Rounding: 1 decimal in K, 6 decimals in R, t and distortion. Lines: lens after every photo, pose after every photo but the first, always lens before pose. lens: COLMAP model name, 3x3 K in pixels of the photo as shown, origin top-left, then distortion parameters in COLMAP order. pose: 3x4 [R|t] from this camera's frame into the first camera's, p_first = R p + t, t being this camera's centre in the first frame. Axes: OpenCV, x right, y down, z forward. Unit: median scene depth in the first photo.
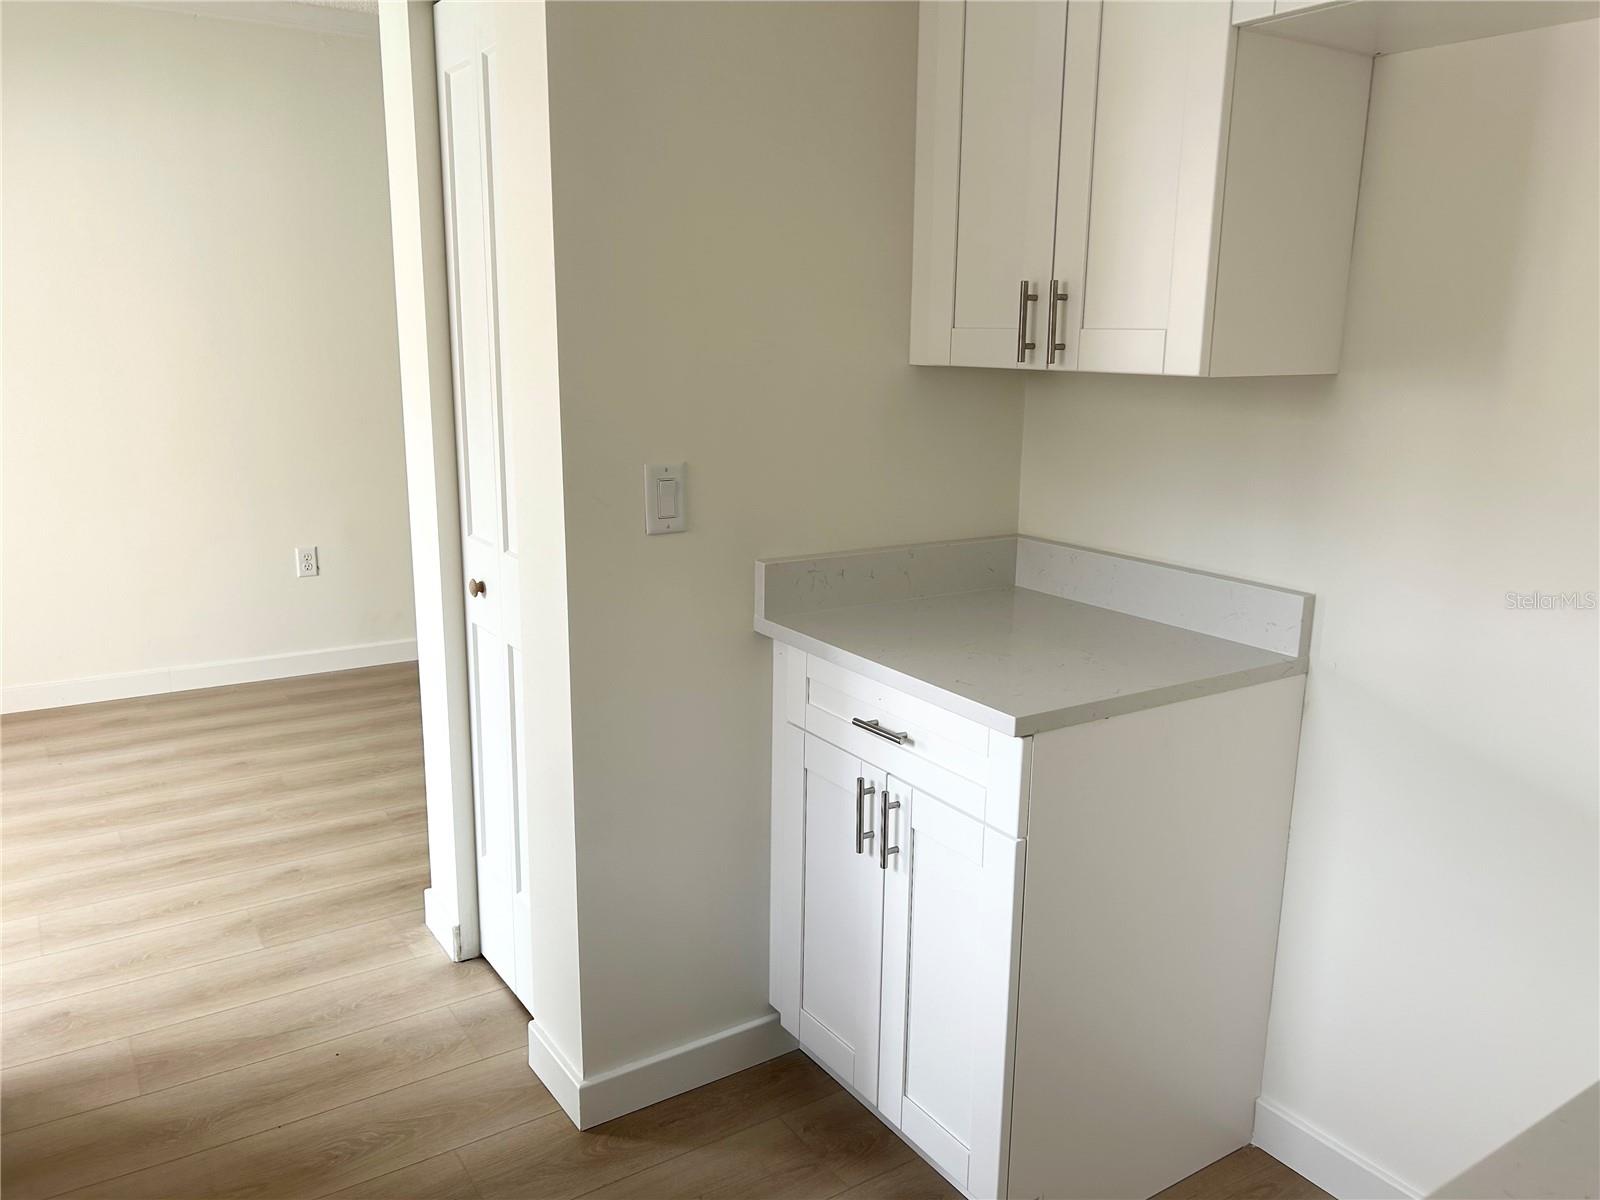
lens RADIAL K [[1205.4, 0, 800.0], [0, 1205.4, 600.0], [0, 0, 1]] dist [0.045795, -0.060467]
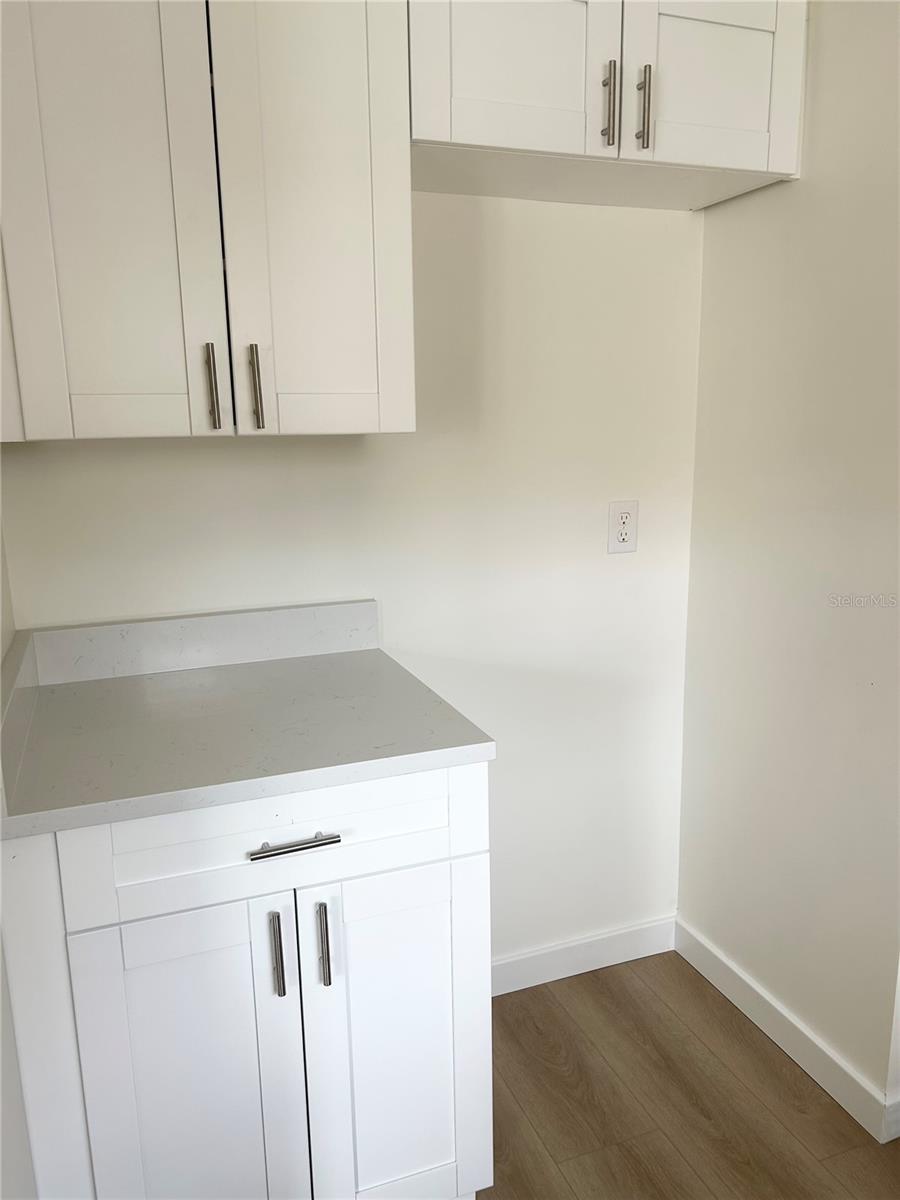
lens RADIAL K [[904.0, 0, 450.0], [0, 904.0, 600.0], [0, 0, 1]] dist [0.045795, -0.060467]
pose [[0.226126, -0.209368, 0.951332, -0.501520], [0.234899, 0.959527, 0.155337, -0.140885], [-0.945352, 0.188341, 0.266154, 0.682487]]
